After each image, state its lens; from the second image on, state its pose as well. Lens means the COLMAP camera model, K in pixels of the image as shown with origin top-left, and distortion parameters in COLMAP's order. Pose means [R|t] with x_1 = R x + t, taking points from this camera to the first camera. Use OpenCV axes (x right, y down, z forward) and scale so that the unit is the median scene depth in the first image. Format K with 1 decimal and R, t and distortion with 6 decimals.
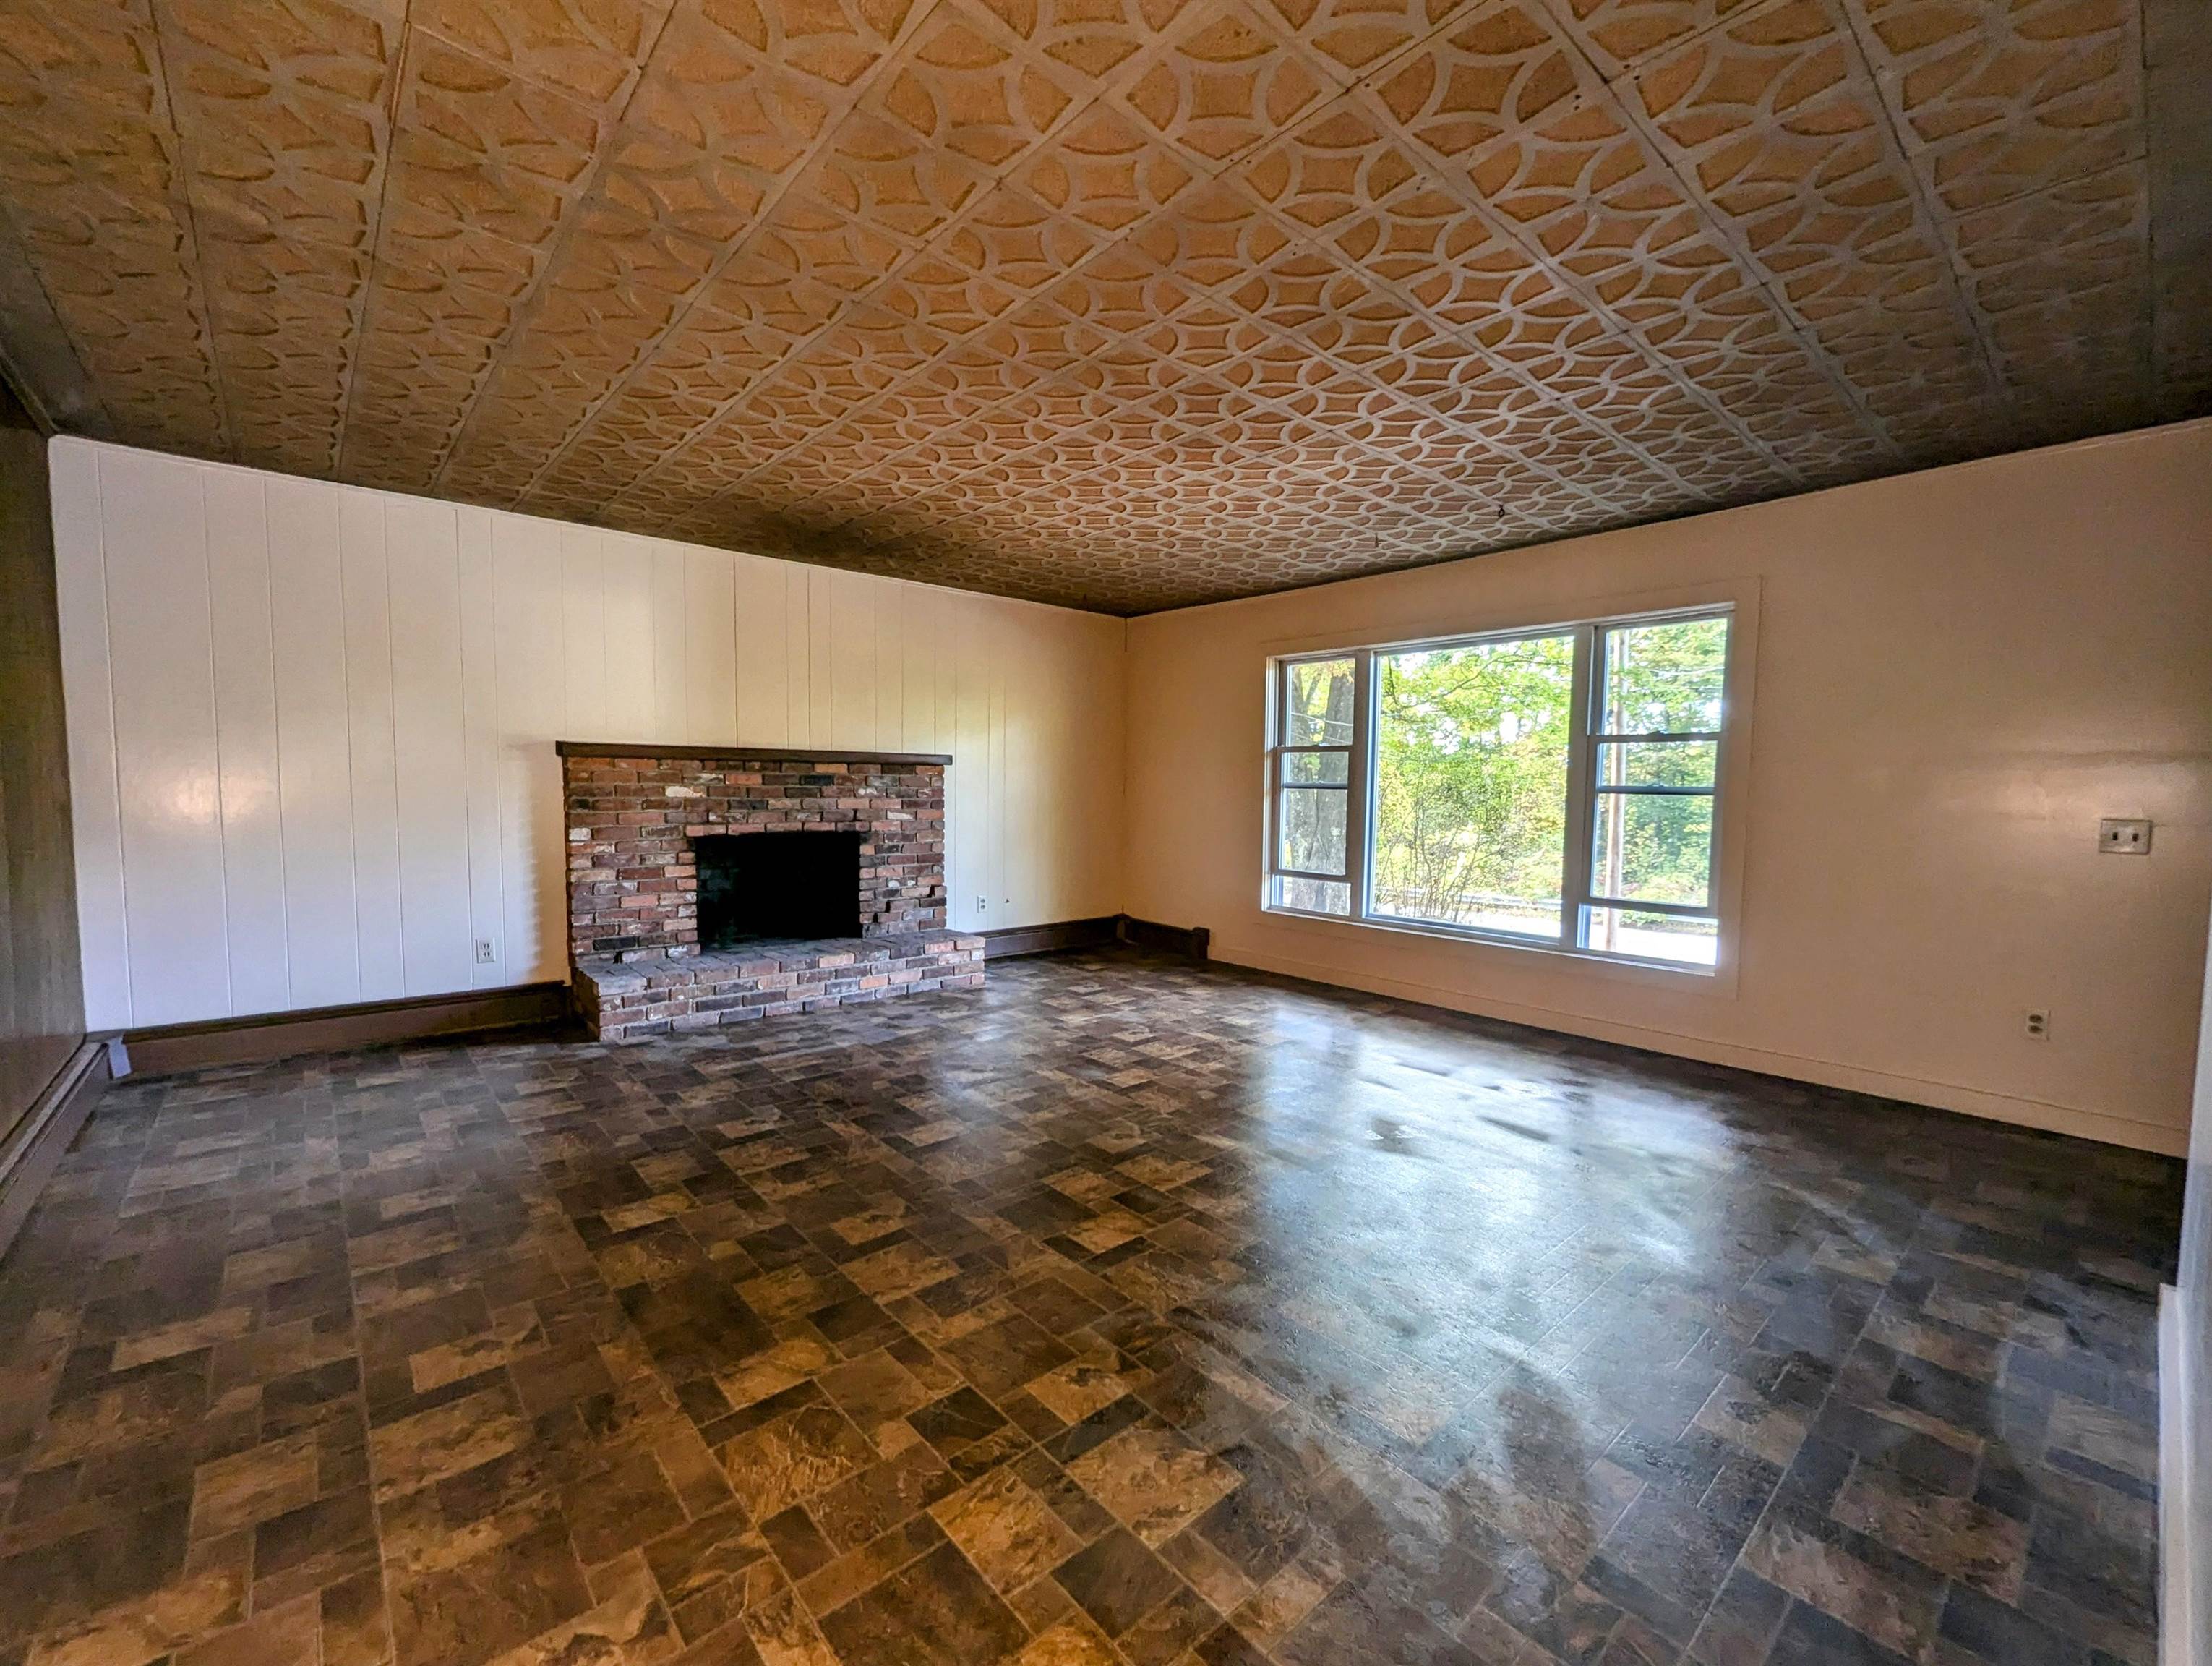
lens RADIAL K [[926.1, 0, 1115.6], [0, 926.1, 850.0], [0, 0, 1]] dist [0.004483, -0.002410]
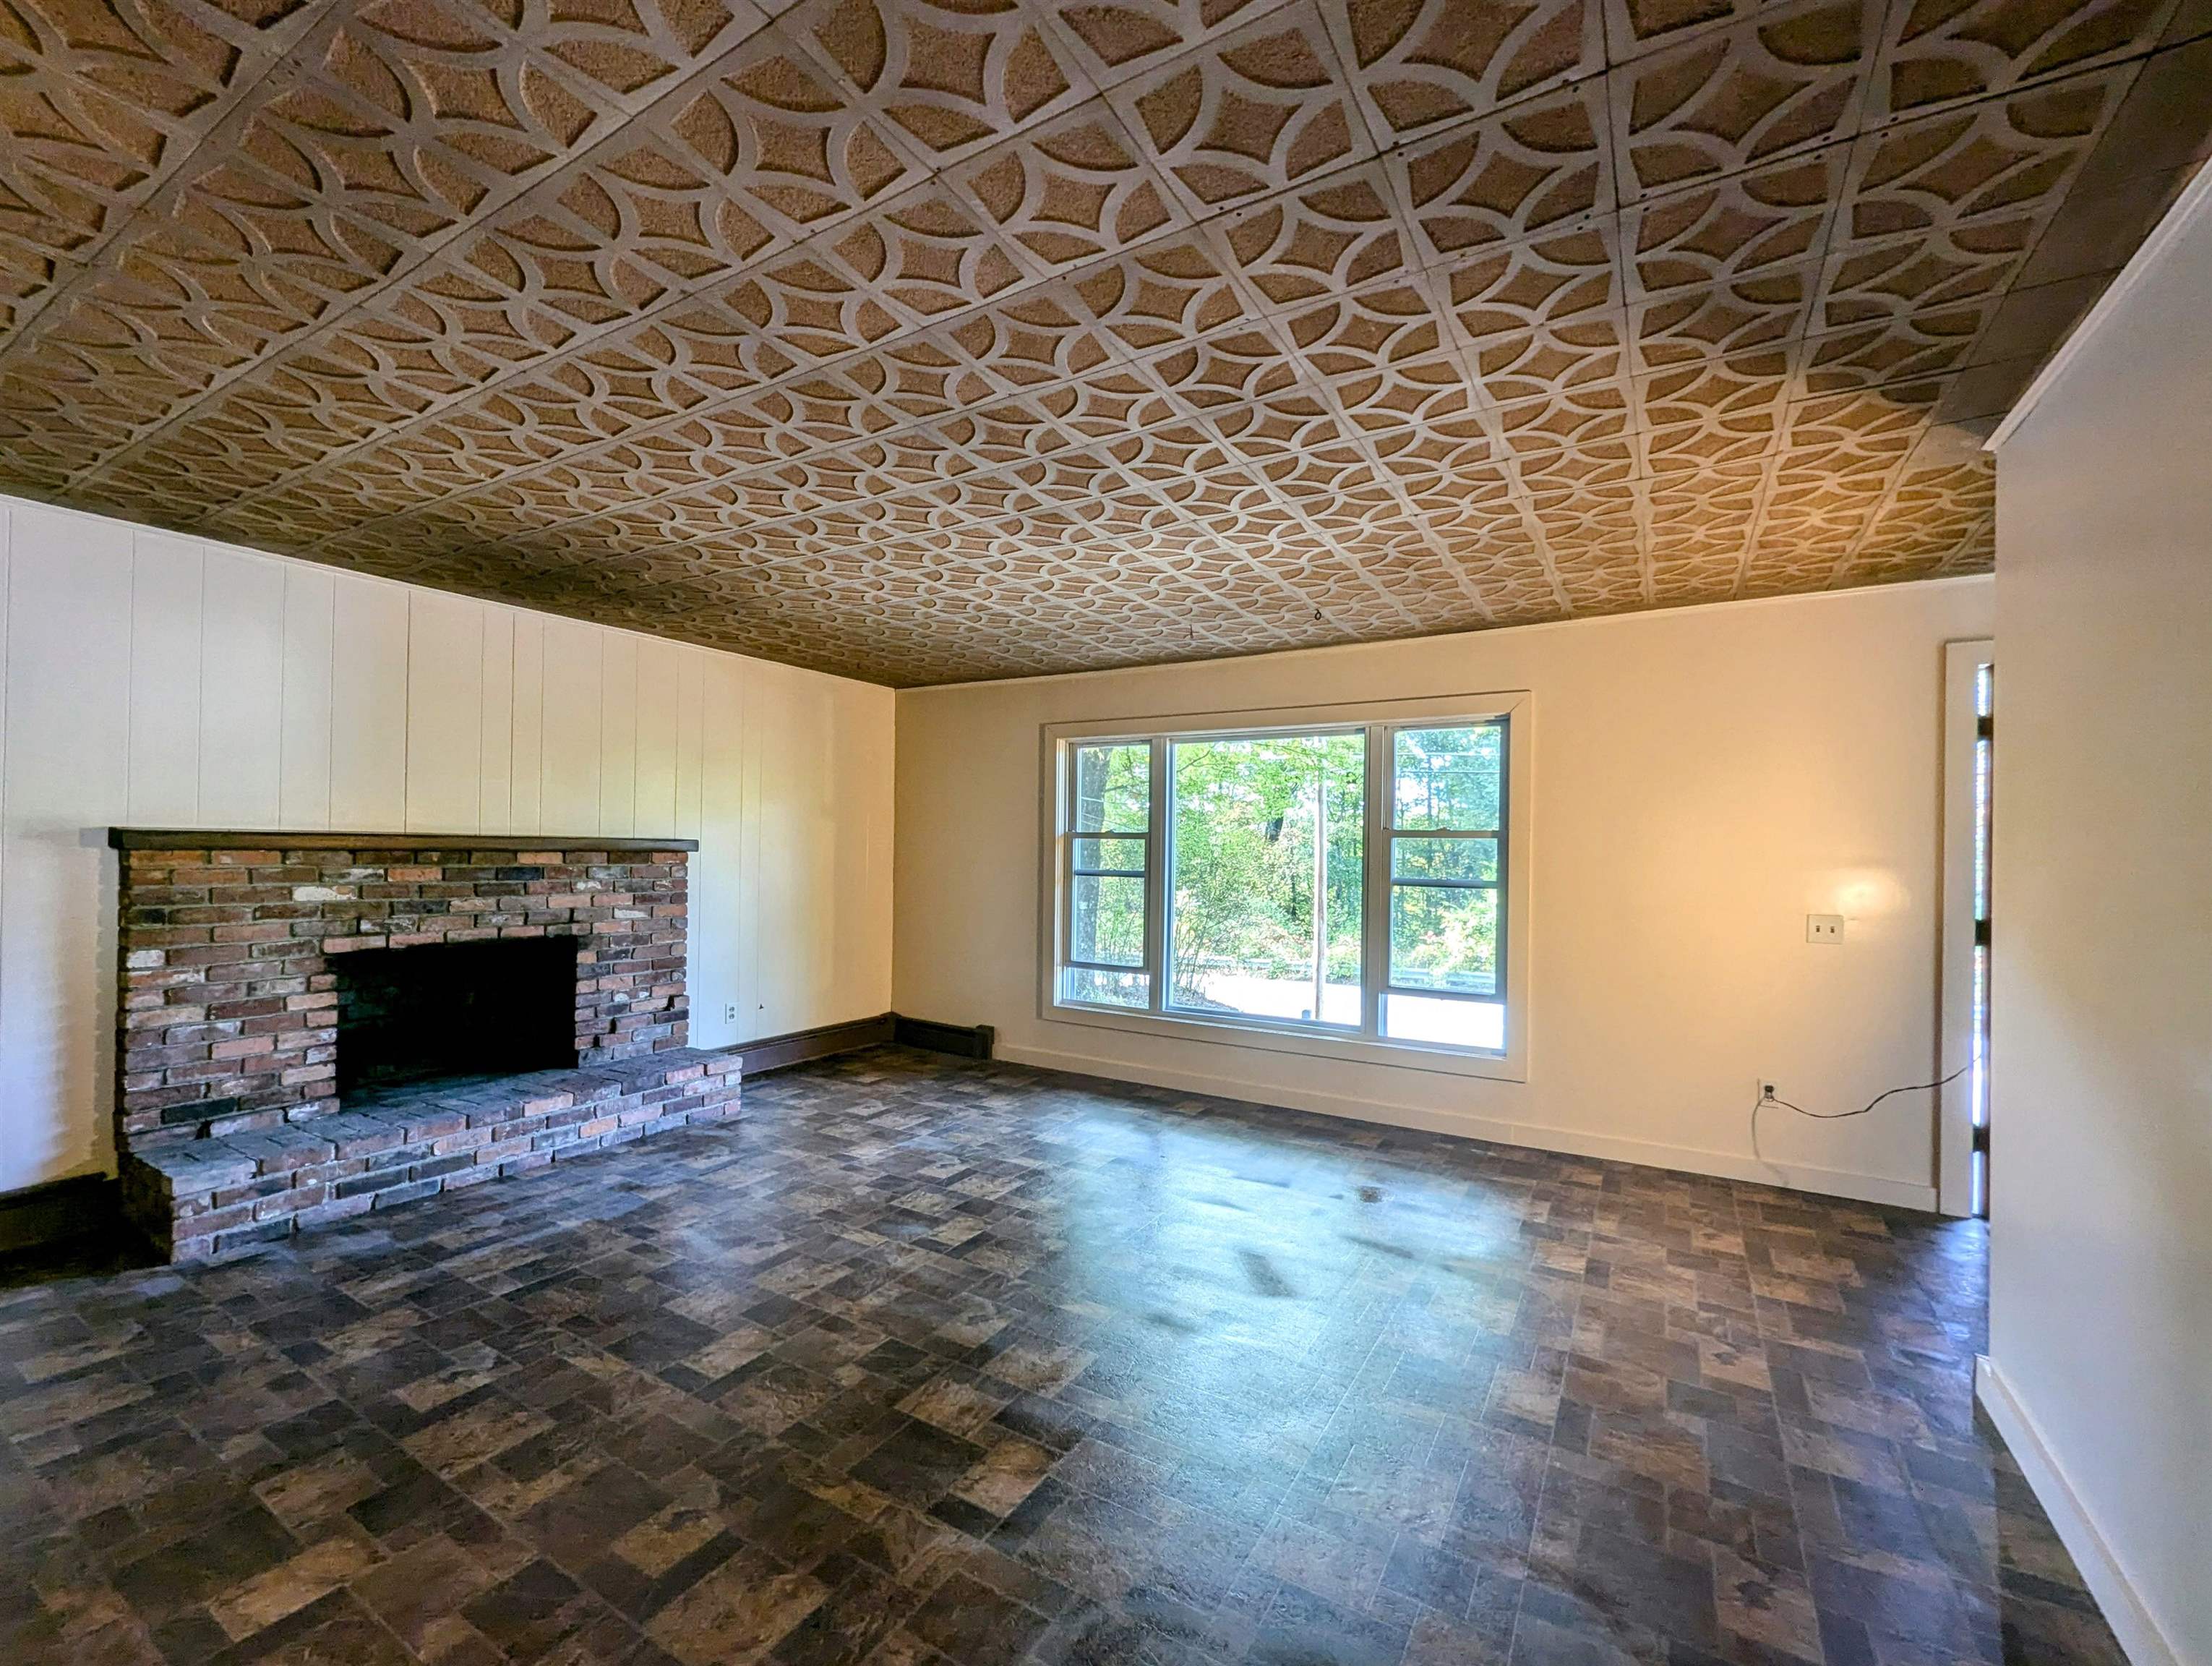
lens RADIAL K [[926.1, 0, 1115.9], [0, 926.1, 847.7], [0, 0, 1]] dist [0.004483, -0.002410]
pose [[0.952910, 0.001407, 0.303251, -0.088146], [0.020070, 0.997504, -0.067695, -0.038106], [-0.302589, 0.070593, 0.950503, 0.099940]]
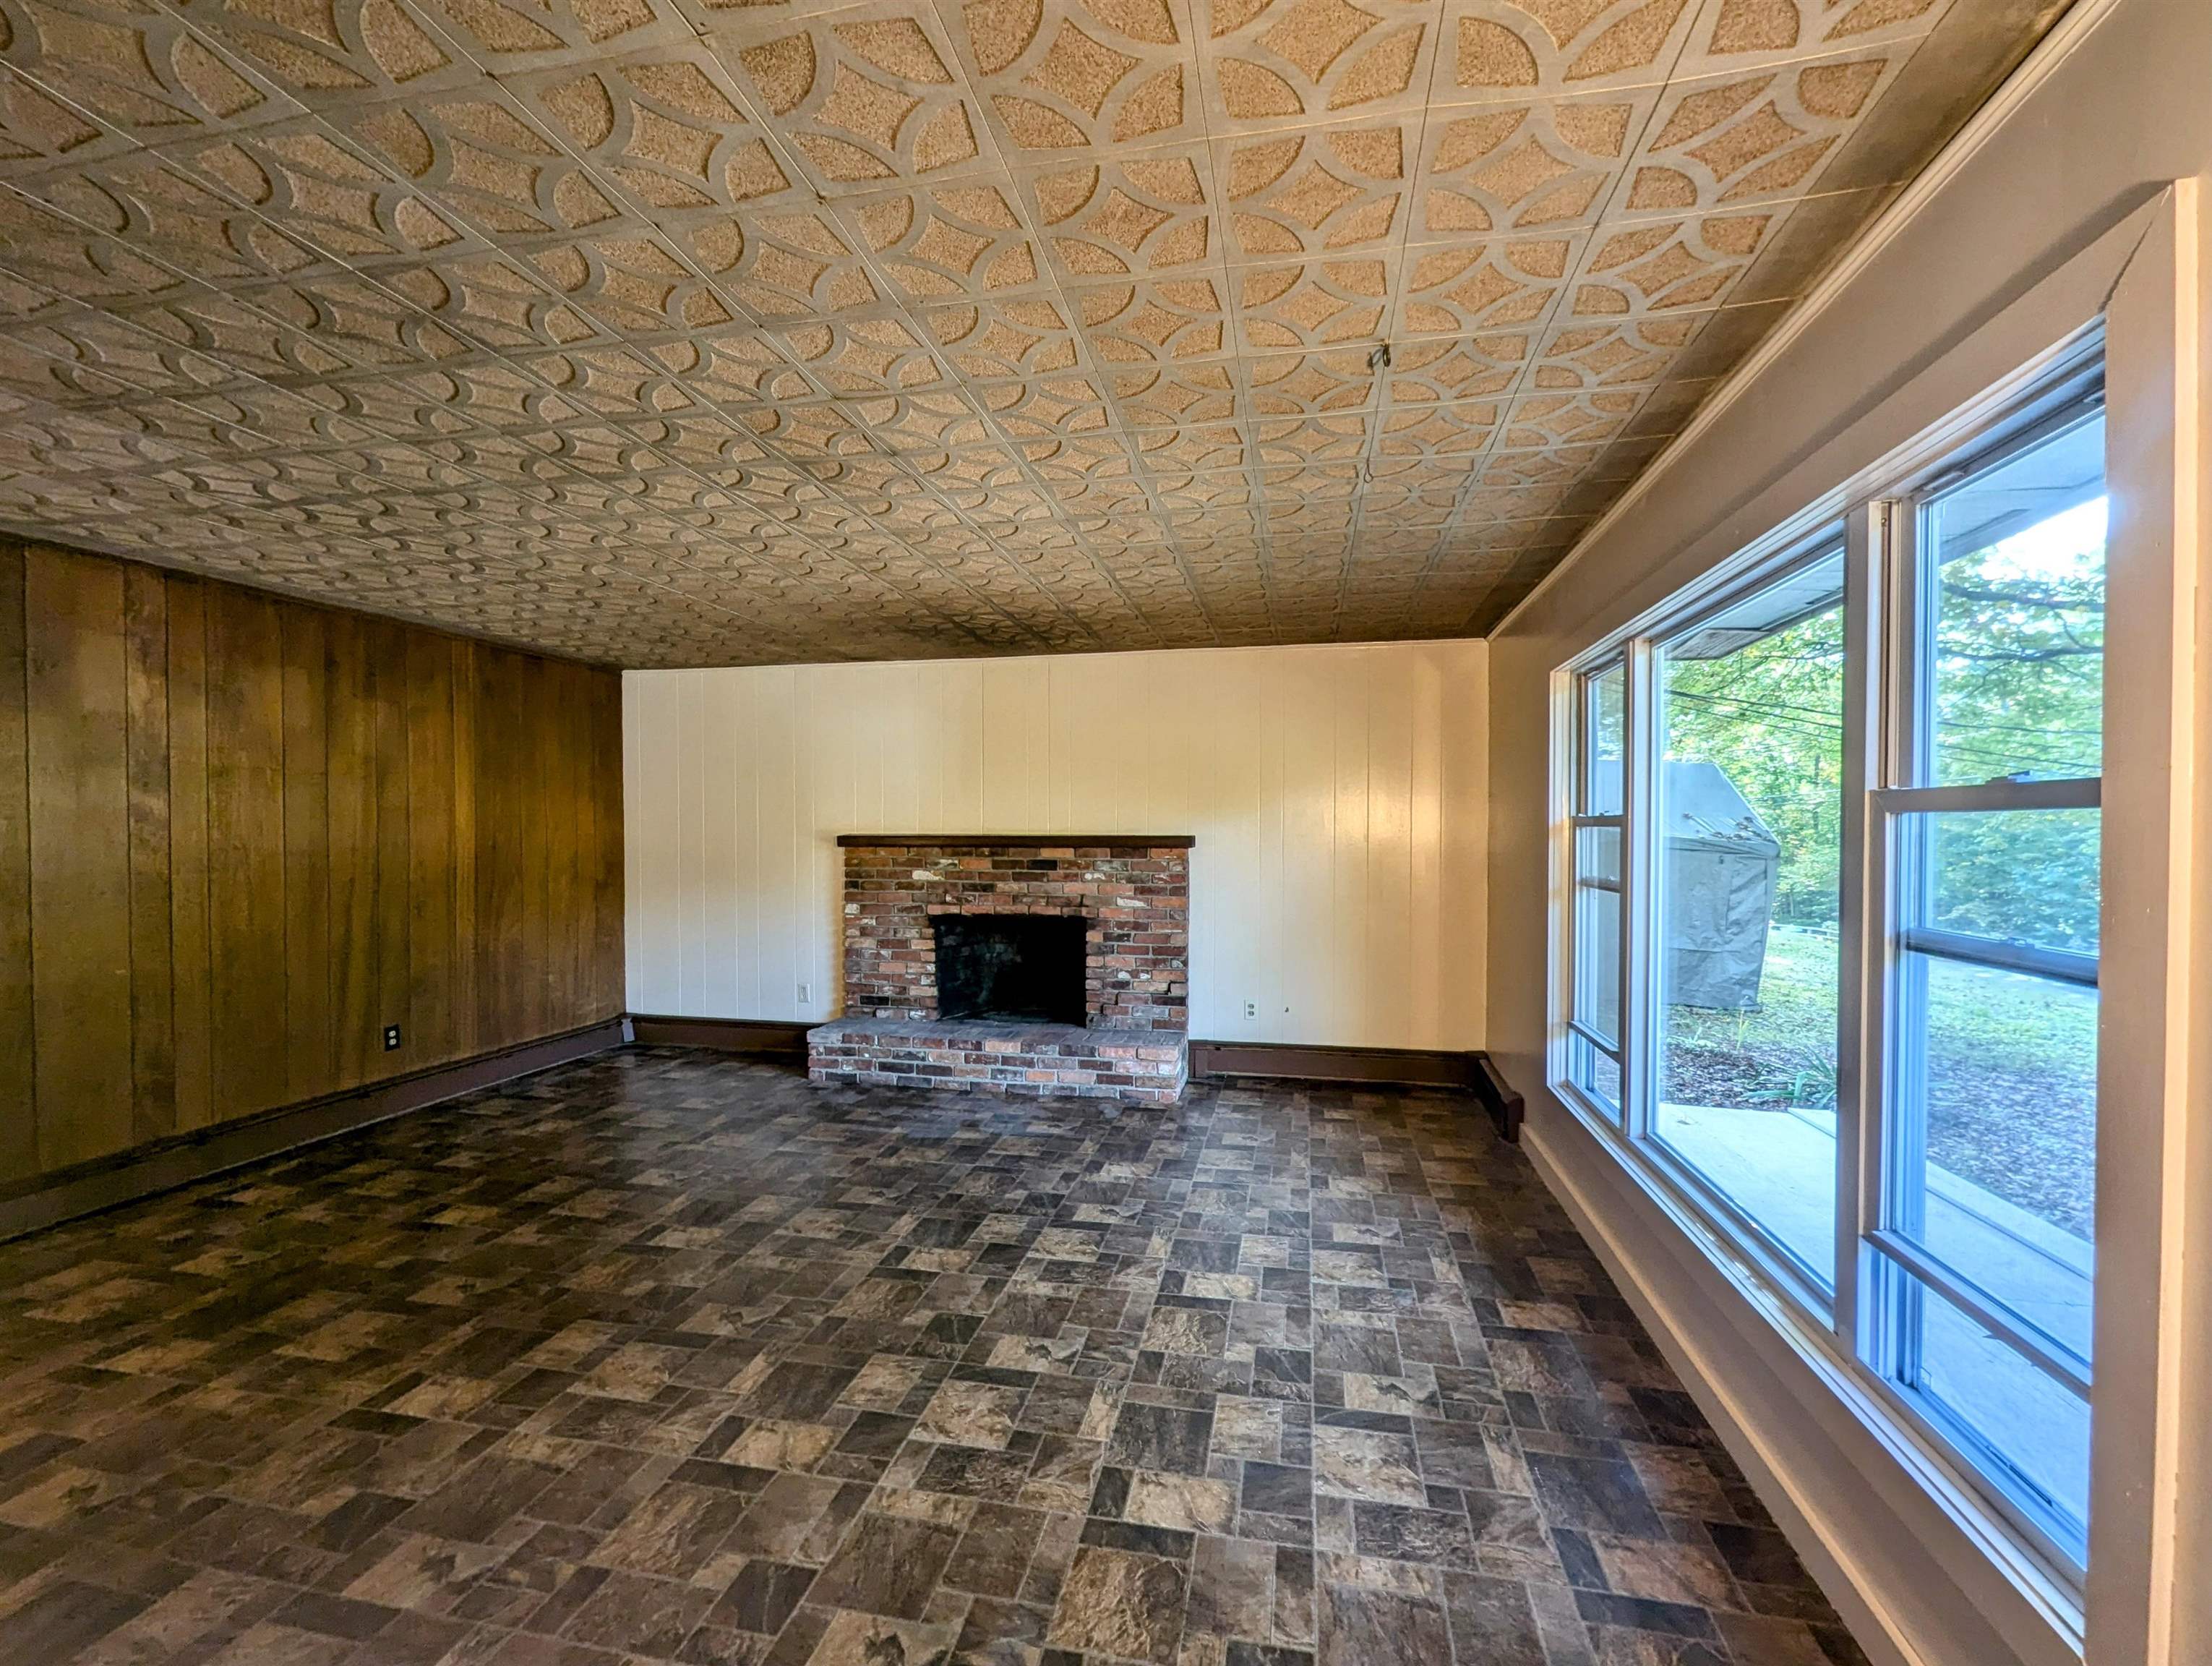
lens RADIAL K [[926.1, 0, 1121.0], [0, 926.1, 846.6], [0, 0, 1]] dist [0.004483, -0.002410]
pose [[0.603092, 0.000962, -0.797671, 0.619319], [-0.052167, 0.997906, -0.038239, -0.070044], [0.795964, 0.064674, 0.601879, 0.524434]]
